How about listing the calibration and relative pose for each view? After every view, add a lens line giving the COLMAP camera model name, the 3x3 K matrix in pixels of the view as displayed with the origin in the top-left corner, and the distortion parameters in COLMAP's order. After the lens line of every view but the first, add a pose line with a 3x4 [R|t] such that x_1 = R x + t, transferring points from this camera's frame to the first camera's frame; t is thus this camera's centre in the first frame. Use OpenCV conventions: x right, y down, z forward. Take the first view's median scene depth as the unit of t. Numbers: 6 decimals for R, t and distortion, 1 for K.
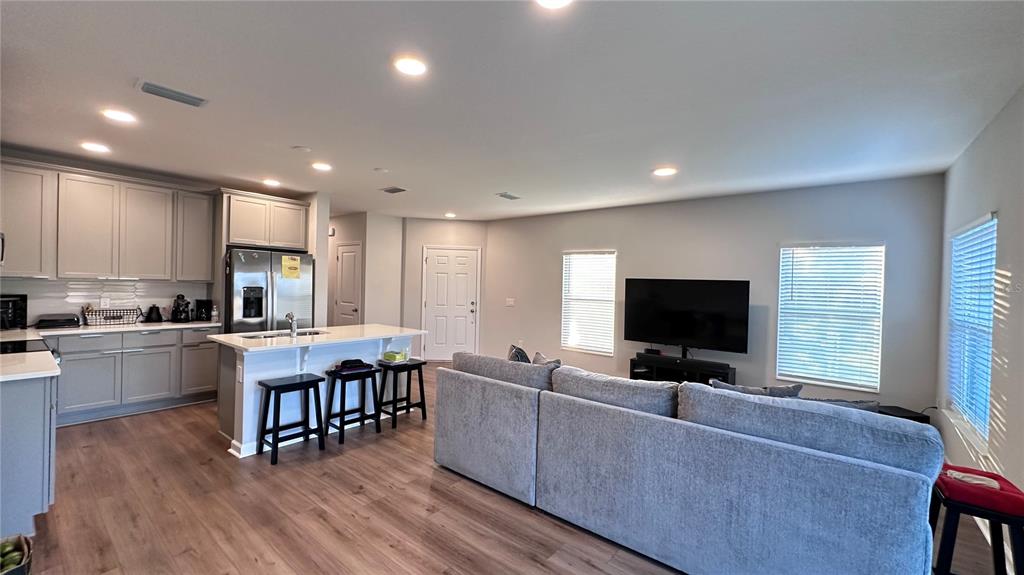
lens RADIAL K [[408.0, 0, 513.1], [0, 408.0, 285.5], [0, 0, 1]] dist [-0.006332, 0.002102]
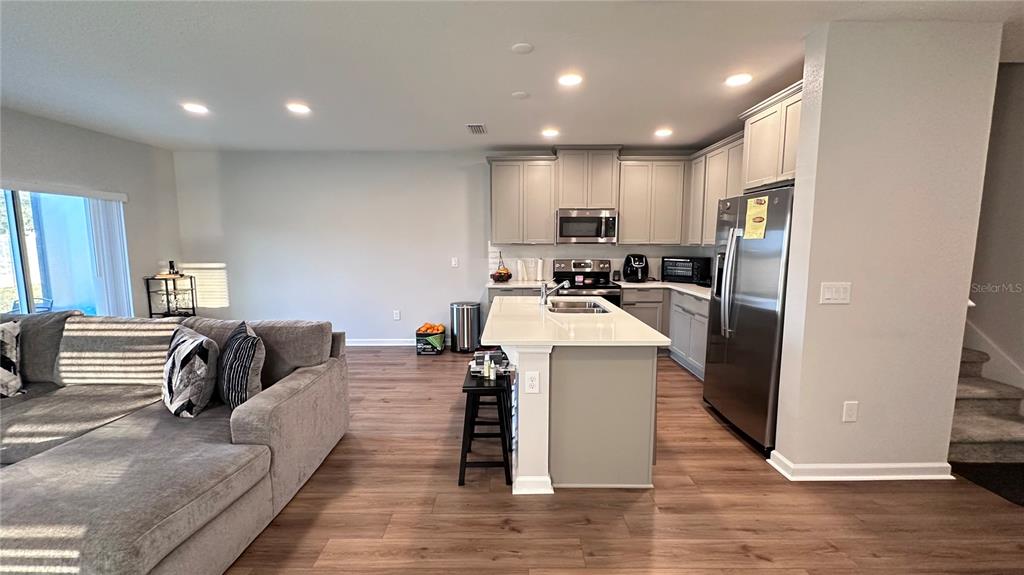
lens RADIAL K [[408.0, 0, 511.7], [0, 408.0, 285.8], [0, 0, 1]] dist [-0.006332, 0.002102]
pose [[-0.782090, 0.043400, -0.621652, 0.059184], [-0.019775, 0.995341, 0.094369, 0.000743], [0.622851, 0.086098, -0.777588, 1.294608]]
